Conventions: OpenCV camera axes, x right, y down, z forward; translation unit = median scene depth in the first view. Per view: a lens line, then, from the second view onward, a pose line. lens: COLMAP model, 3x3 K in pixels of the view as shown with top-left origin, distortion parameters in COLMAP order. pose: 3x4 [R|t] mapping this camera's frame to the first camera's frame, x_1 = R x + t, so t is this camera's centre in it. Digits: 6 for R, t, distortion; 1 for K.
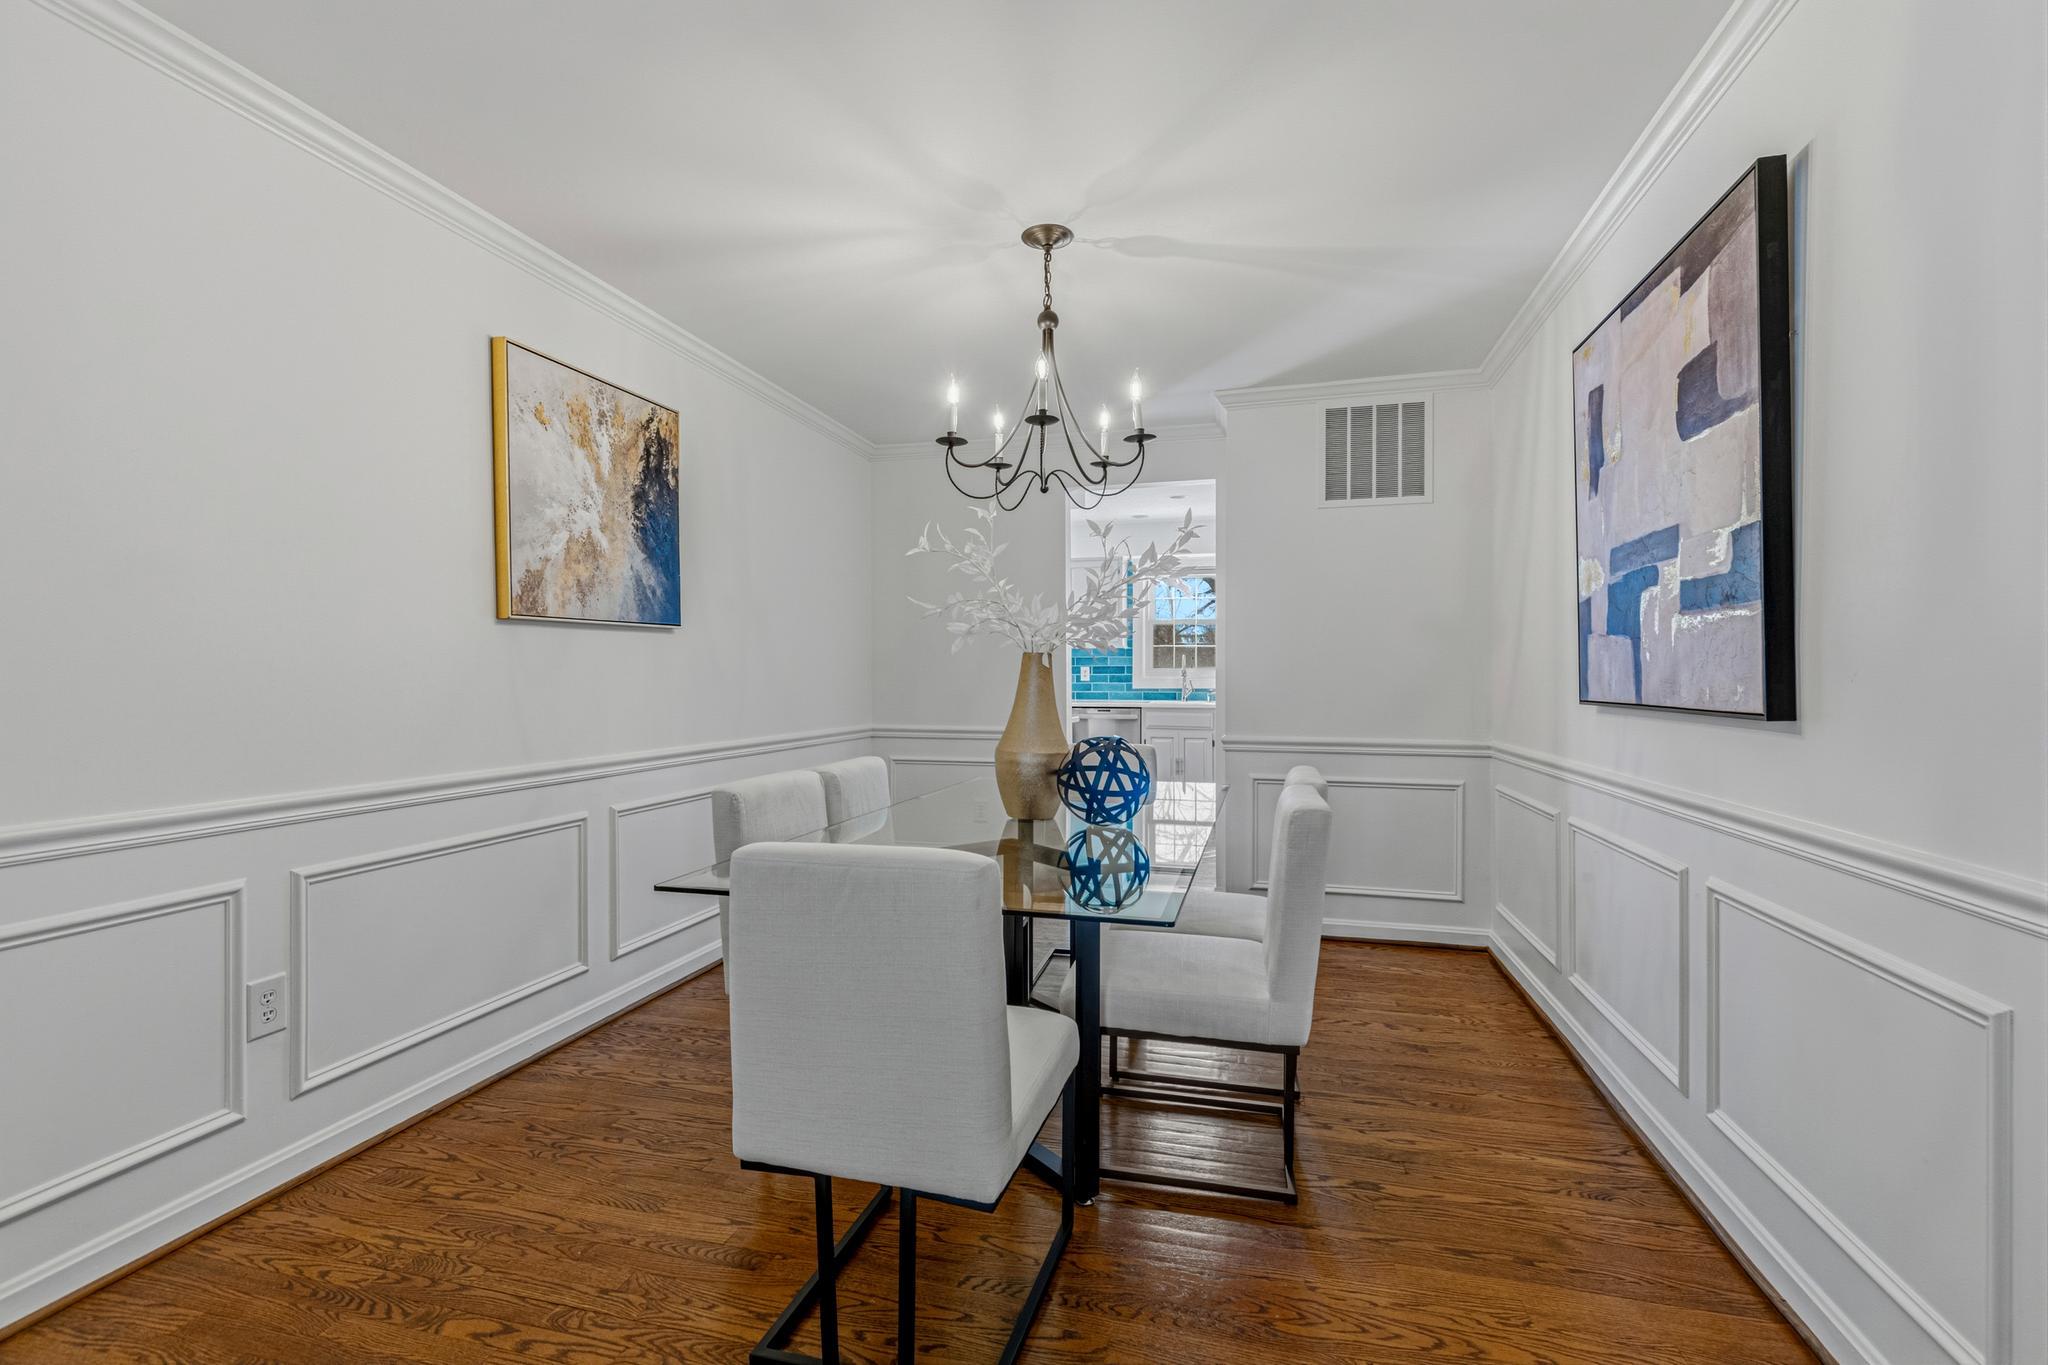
lens RADIAL K [[910.0, 0, 1024.6], [0, 910.0, 680.4], [0, 0, 1]] dist [0.007421, -0.001436]
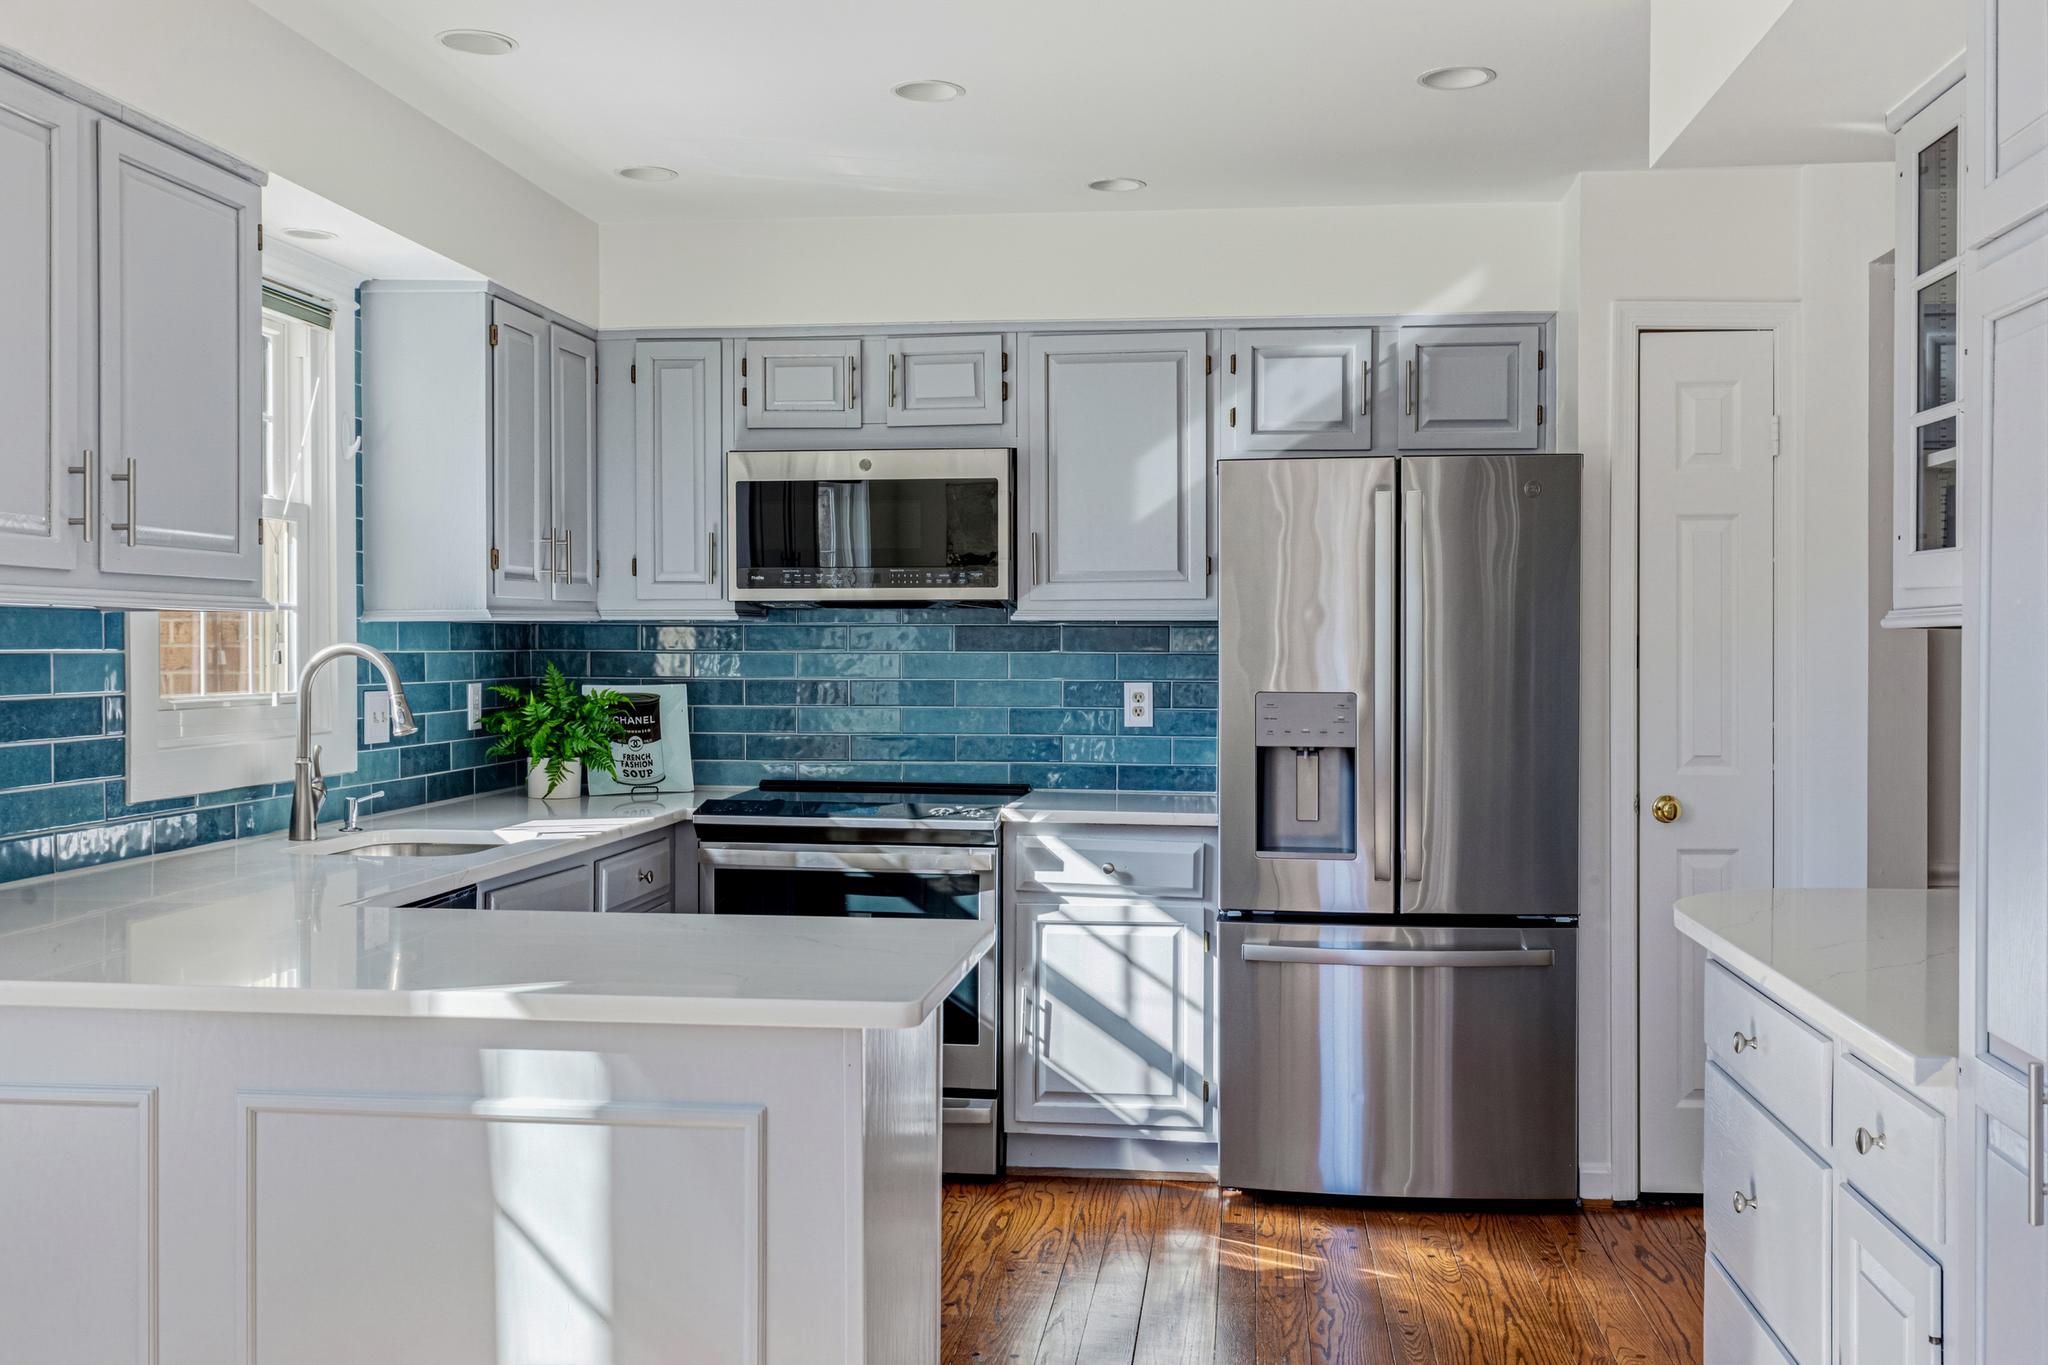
lens RADIAL K [[1911.9, 0, 1003.1], [0, 1911.9, 694.5], [0, 0, 1]] dist [-0.003768, 0.000000]
pose [[-0.109615, -0.020195, 0.993769, -1.010840], [0.006429, 0.999758, 0.021026, -0.071412], [-0.993953, 0.008694, -0.109459, 2.523087]]
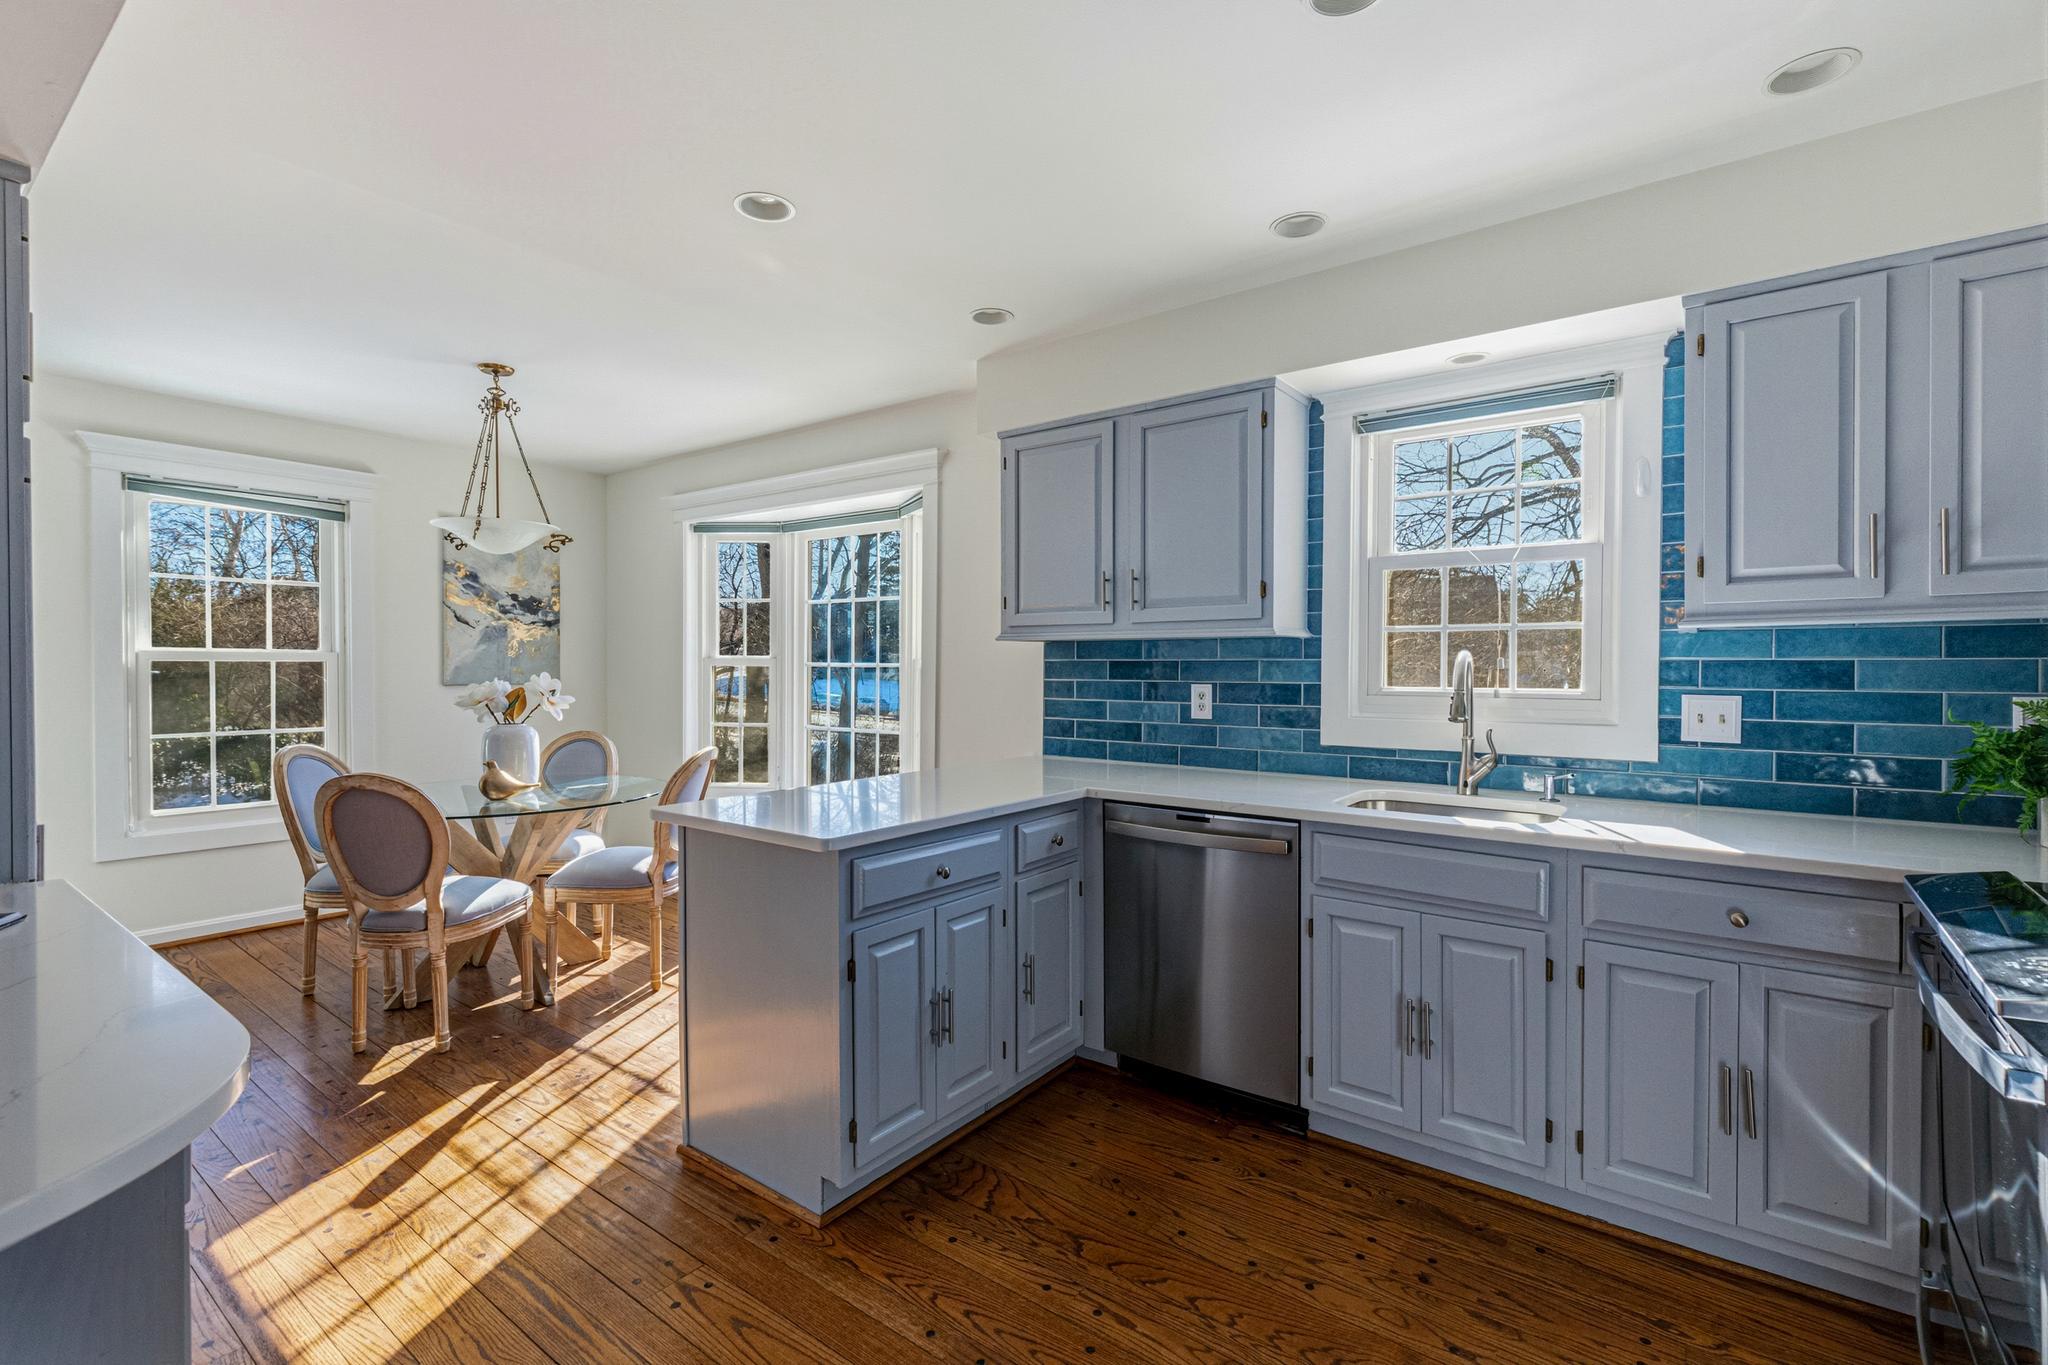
lens RADIAL K [[910.0, 0, 1019.8], [0, 910.0, 677.9], [0, 0, 1]] dist [0.007421, -0.001436]
pose [[0.920024, 0.010406, -0.391723, 0.450814], [-0.008494, 0.999942, 0.006615, -0.059343], [0.391769, -0.002759, 0.920059, 1.810448]]
